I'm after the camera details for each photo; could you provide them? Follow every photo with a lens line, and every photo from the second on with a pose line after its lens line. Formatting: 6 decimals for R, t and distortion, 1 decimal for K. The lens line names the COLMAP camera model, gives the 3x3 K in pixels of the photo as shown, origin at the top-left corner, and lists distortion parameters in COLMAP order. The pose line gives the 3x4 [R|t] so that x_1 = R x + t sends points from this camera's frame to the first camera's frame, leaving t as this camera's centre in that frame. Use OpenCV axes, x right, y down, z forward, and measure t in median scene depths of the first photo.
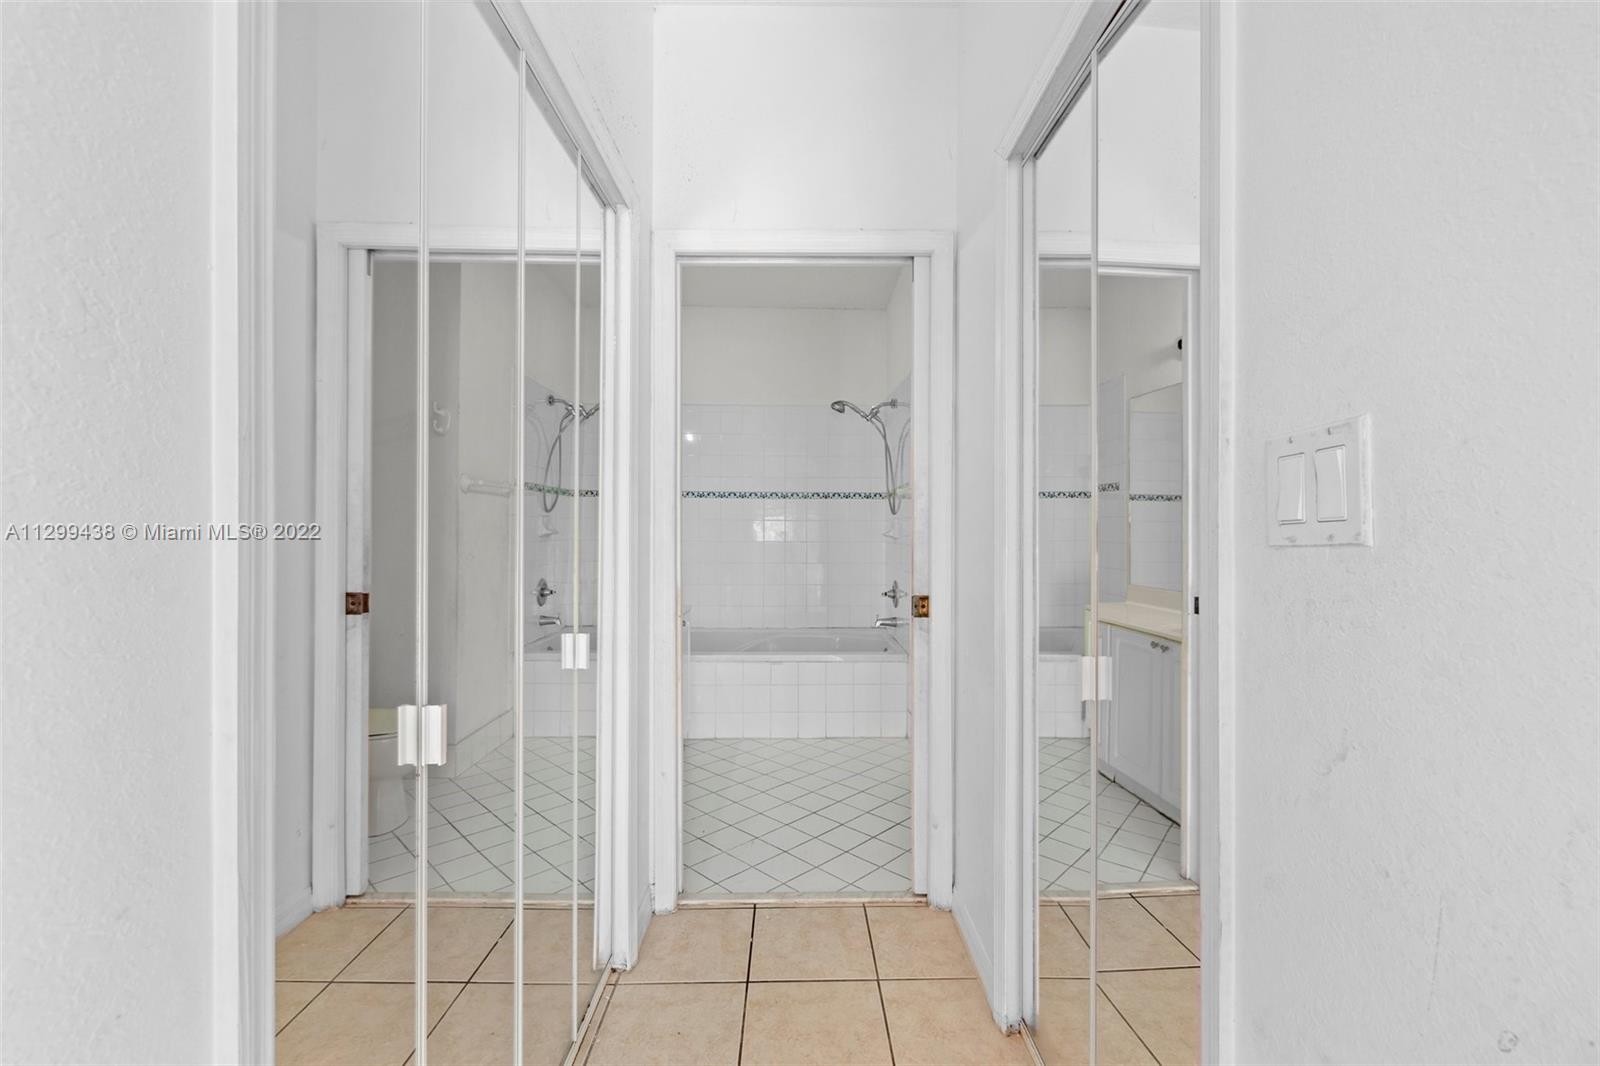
lens RADIAL K [[672.3, 0, 802.7], [0, 672.3, 536.5], [0, 0, 1]] dist [0.002692, 0.000913]
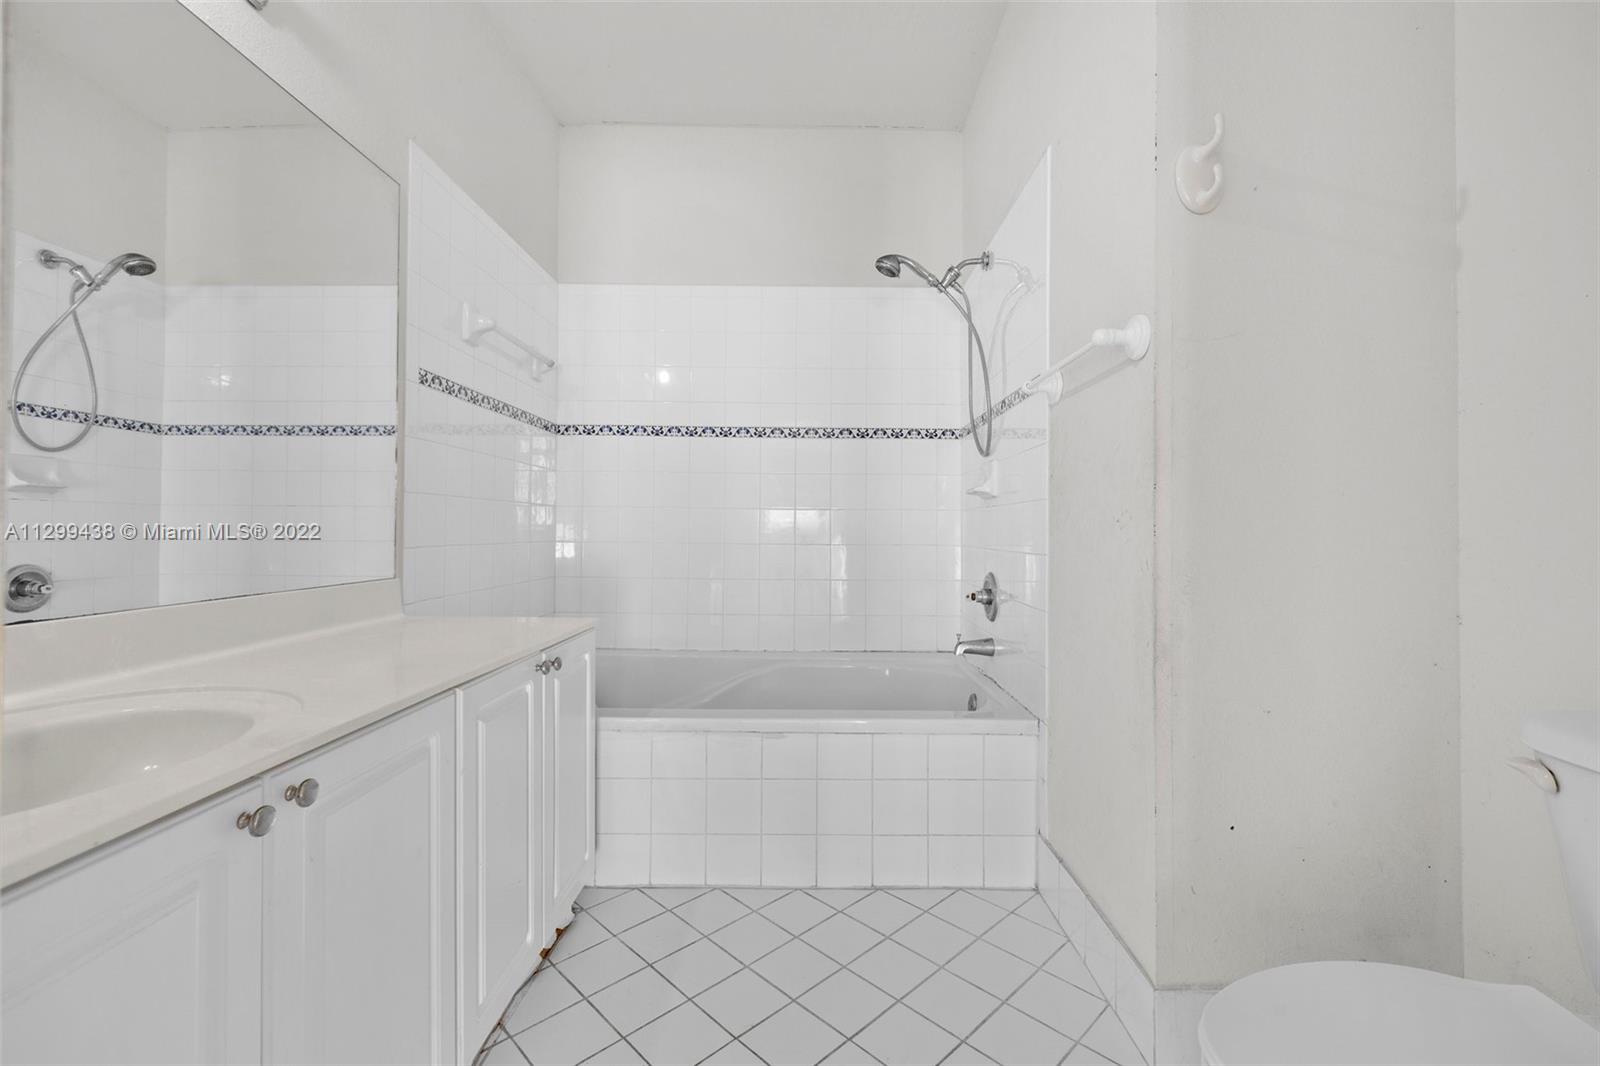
lens RADIAL K [[672.3, 0, 800.4], [0, 672.3, 531.4], [0, 0, 1]] dist [0.002692, 0.000913]
pose [[0.999688, 0.004770, -0.024528, -0.006598], [-0.005145, 0.999871, -0.015233, 0.040219], [0.024452, 0.015355, 0.999583, 0.433441]]
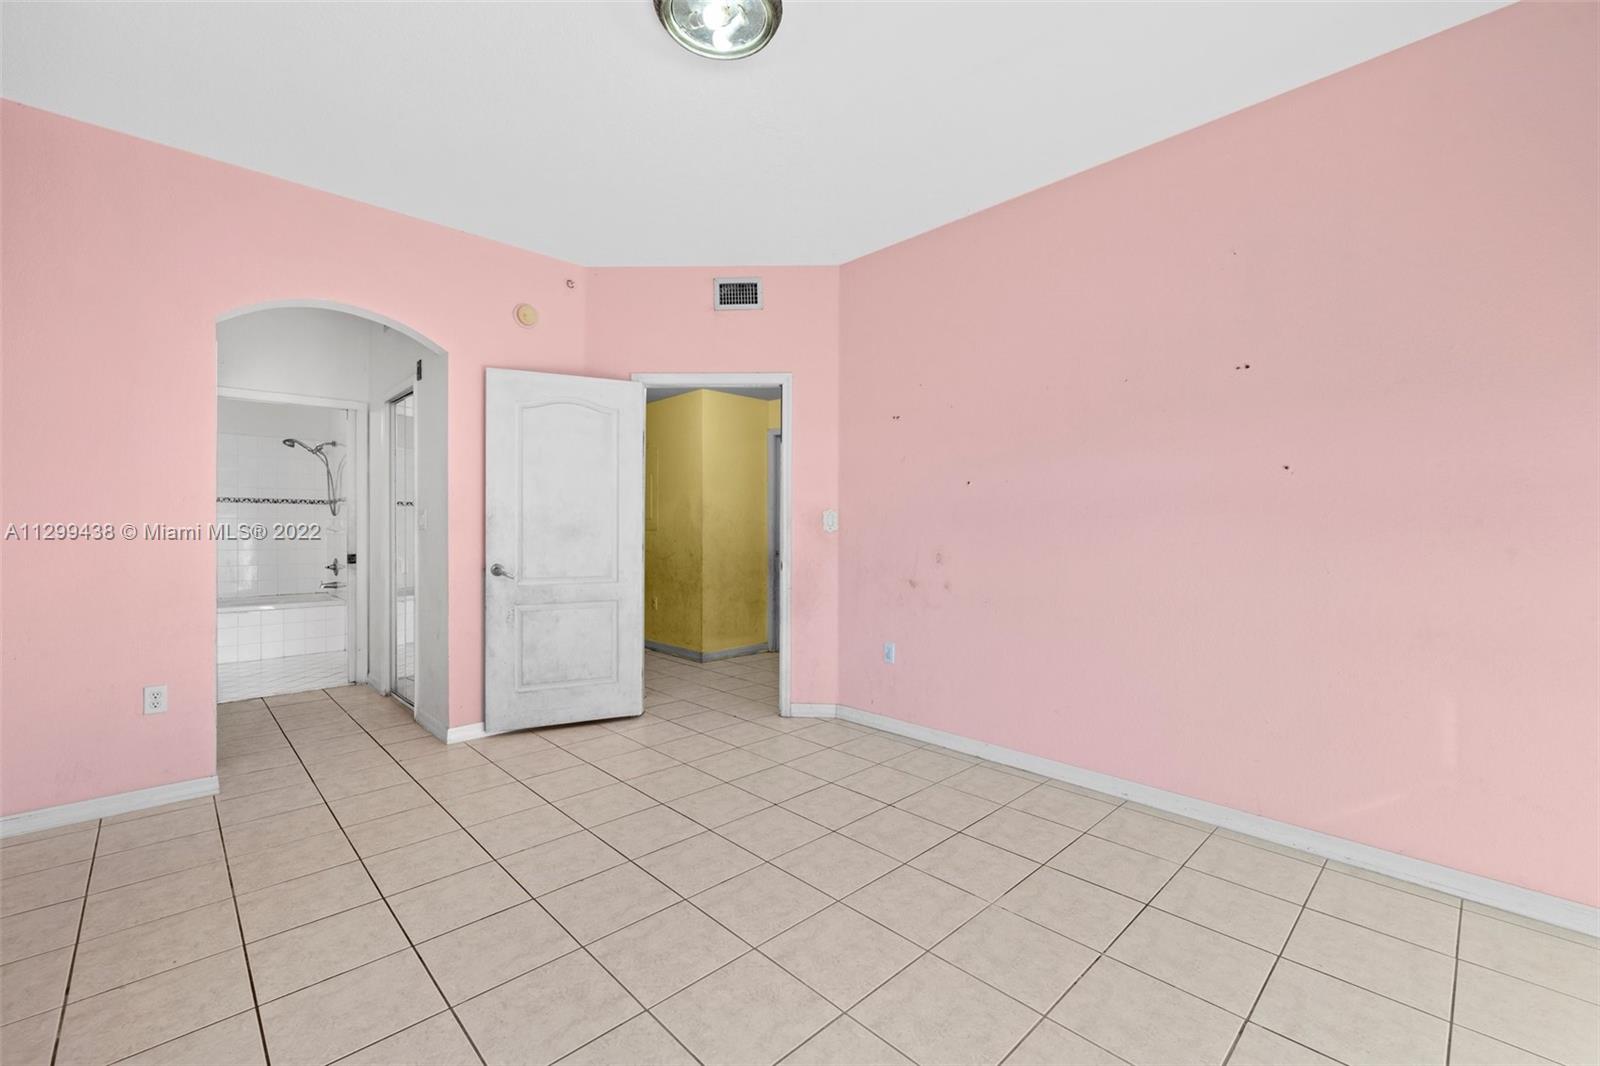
lens RADIAL K [[672.3, 0, 808.0], [0, 672.3, 528.9], [0, 0, 1]] dist [0.002692, 0.000913]
pose [[0.727721, -0.003345, 0.685865, -0.134029], [0.004427, 0.999990, 0.000180, 0.002267], [-0.685859, 0.002906, 0.727728, -0.871011]]
